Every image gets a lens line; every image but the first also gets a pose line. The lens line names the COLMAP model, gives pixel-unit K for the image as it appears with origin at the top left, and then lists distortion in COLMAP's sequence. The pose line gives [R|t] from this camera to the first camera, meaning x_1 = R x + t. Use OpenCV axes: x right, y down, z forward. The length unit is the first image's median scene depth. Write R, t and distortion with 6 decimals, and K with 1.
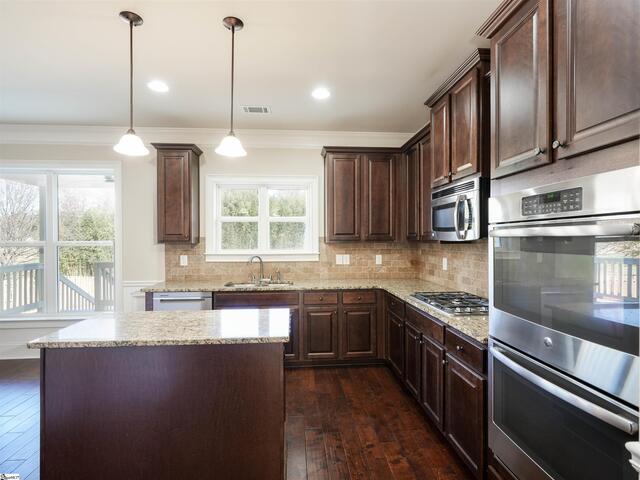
lens RADIAL K [[327.4, 0, 320.0], [0, 327.4, 240.0], [0, 0, 1]] dist [-0.000801, -0.000328]
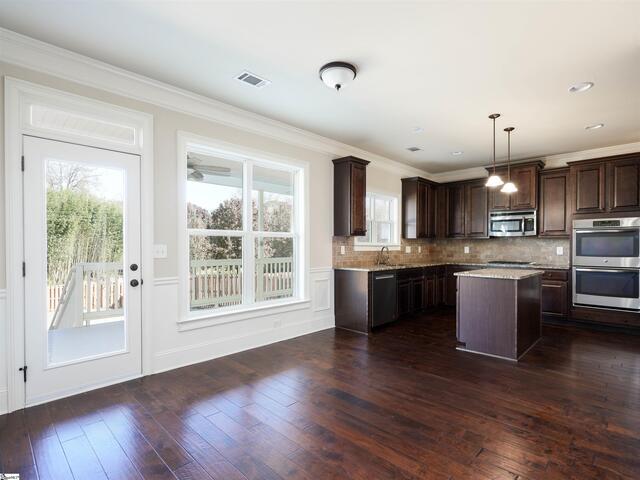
lens RADIAL K [[322.9, 0, 321.2], [0, 322.9, 250.1], [0, 0, 1]] dist [-0.003261, -0.000407]
pose [[0.747782, -0.003877, 0.663934, -1.567821], [-0.003663, 0.999944, 0.009965, 0.061234], [-0.663935, -0.009884, 0.747725, 0.158081]]
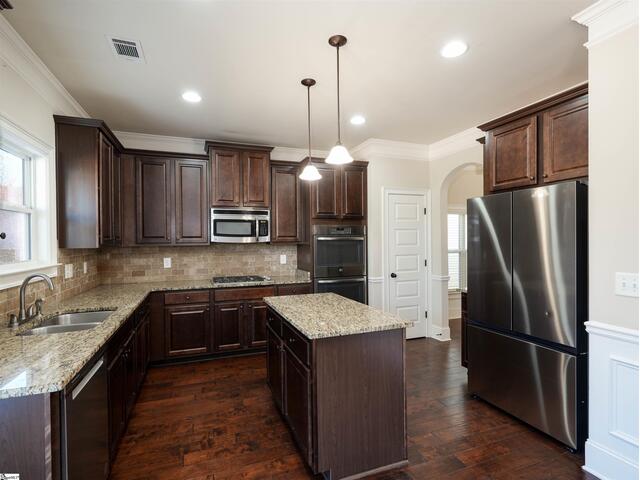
lens RADIAL K [[334.5, 0, 308.3], [0, 334.5, 241.3], [0, 0, 1]] dist [-0.000778, -0.000487]
pose [[-0.260538, -0.001556, 0.965462, -0.989469], [0.010076, 0.999940, 0.004330, -0.007174], [-0.965411, 0.010857, -0.260507, 0.847889]]
